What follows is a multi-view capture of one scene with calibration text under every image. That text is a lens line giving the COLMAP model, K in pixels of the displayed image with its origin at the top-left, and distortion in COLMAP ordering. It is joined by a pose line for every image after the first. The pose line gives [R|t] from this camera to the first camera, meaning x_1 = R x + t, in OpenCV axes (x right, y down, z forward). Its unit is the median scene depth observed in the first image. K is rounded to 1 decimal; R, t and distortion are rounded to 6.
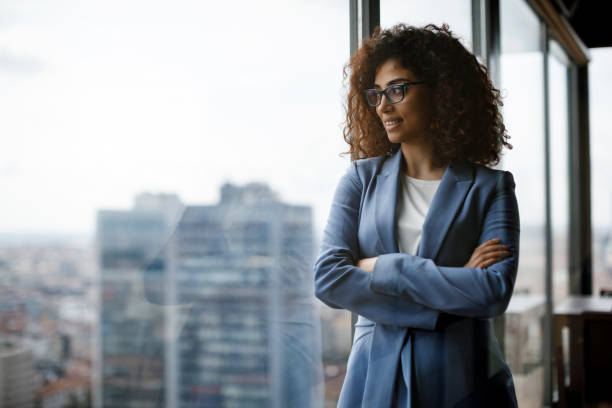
lens RADIAL K [[892.0, 0, 306.0], [0, 892.0, 204.0], [0, 0, 1]] dist [-0.121423, 0.081749]
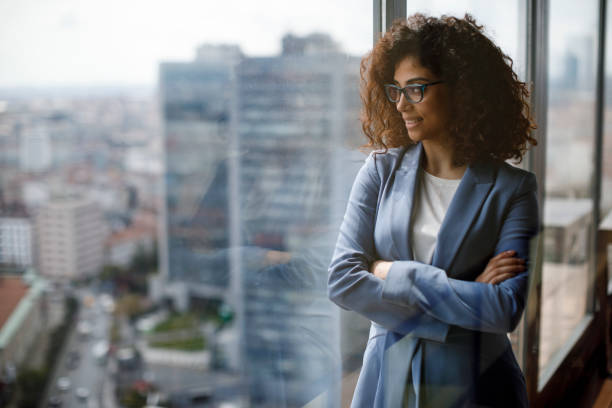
lens RADIAL K [[892.0, 0, 306.0], [0, 892.0, 204.0], [0, 0, 1]] dist [-0.121423, 0.081749]
pose [[0.997488, 0.010766, -0.070016, 0.052093], [0.001250, 0.985555, 0.169348, -0.168215], [0.070828, -0.169011, 0.983066, 0.025958]]
